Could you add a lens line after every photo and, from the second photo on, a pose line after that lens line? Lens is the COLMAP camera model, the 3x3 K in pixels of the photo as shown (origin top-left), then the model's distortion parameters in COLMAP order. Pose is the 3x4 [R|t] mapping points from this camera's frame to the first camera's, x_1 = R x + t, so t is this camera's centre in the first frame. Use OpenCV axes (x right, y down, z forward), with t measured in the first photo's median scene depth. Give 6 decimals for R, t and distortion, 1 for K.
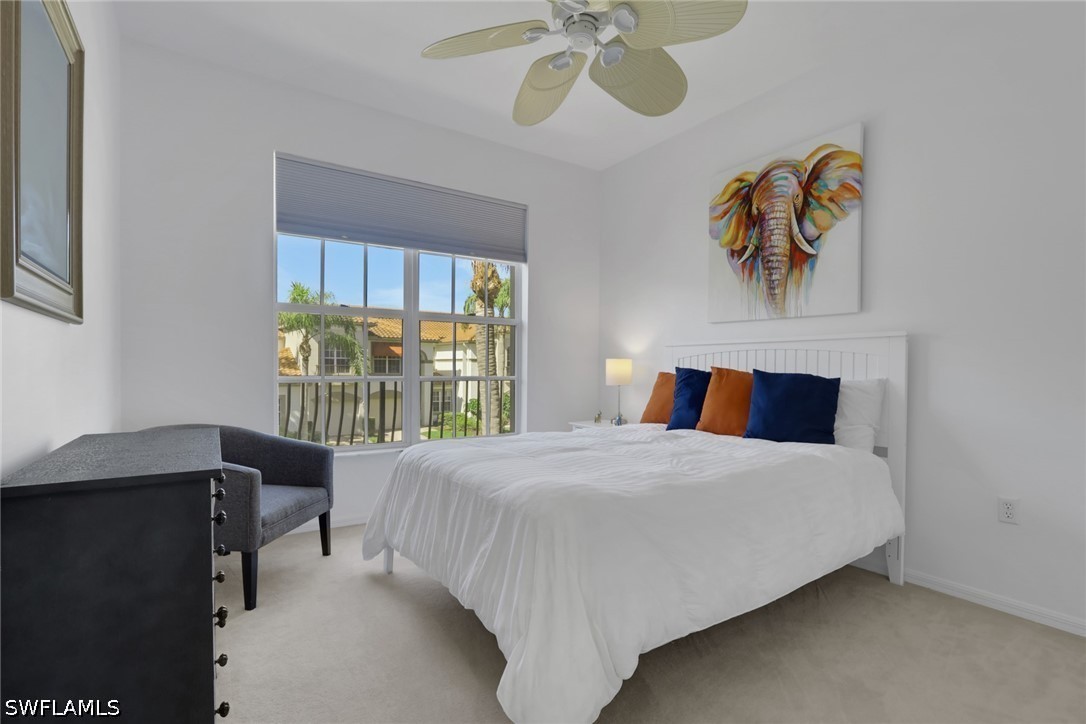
lens RADIAL K [[523.8, 0, 541.3], [0, 523.8, 366.1], [0, 0, 1]] dist [0.004904, 0.000599]
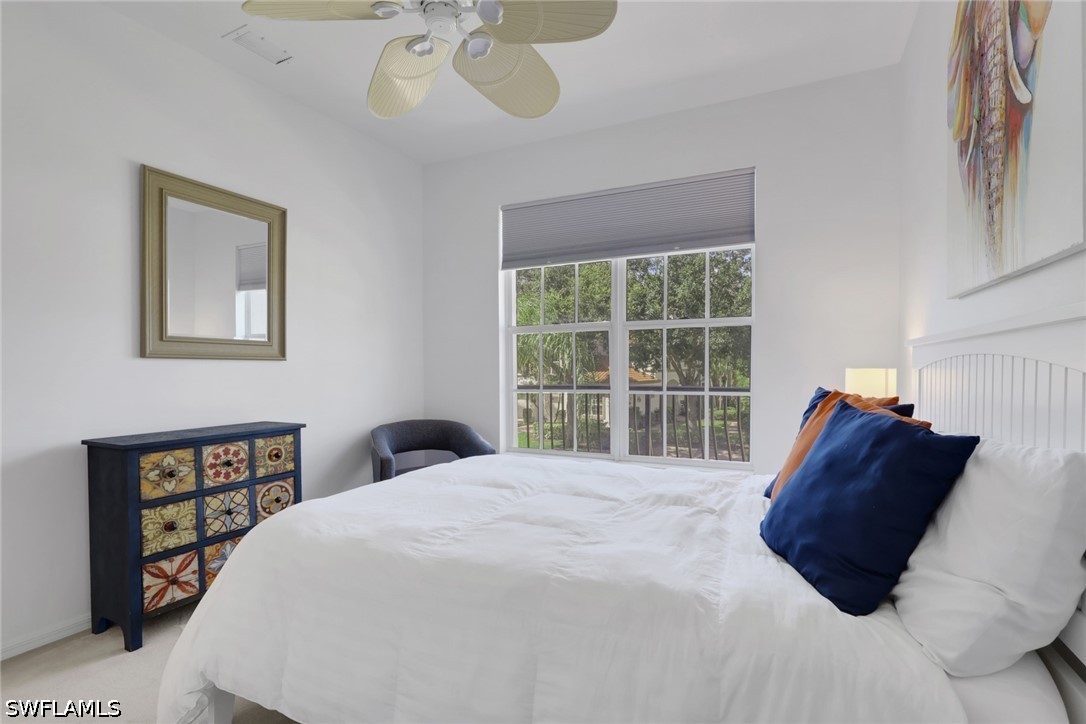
lens RADIAL K [[523.8, 0, 544.9], [0, 523.8, 363.7], [0, 0, 1]] dist [0.004904, 0.000599]
pose [[0.506156, -0.014147, -0.862326, 0.605415], [0.010100, 0.999894, -0.010475, -0.023175], [0.862383, -0.003407, 0.506246, 0.461067]]
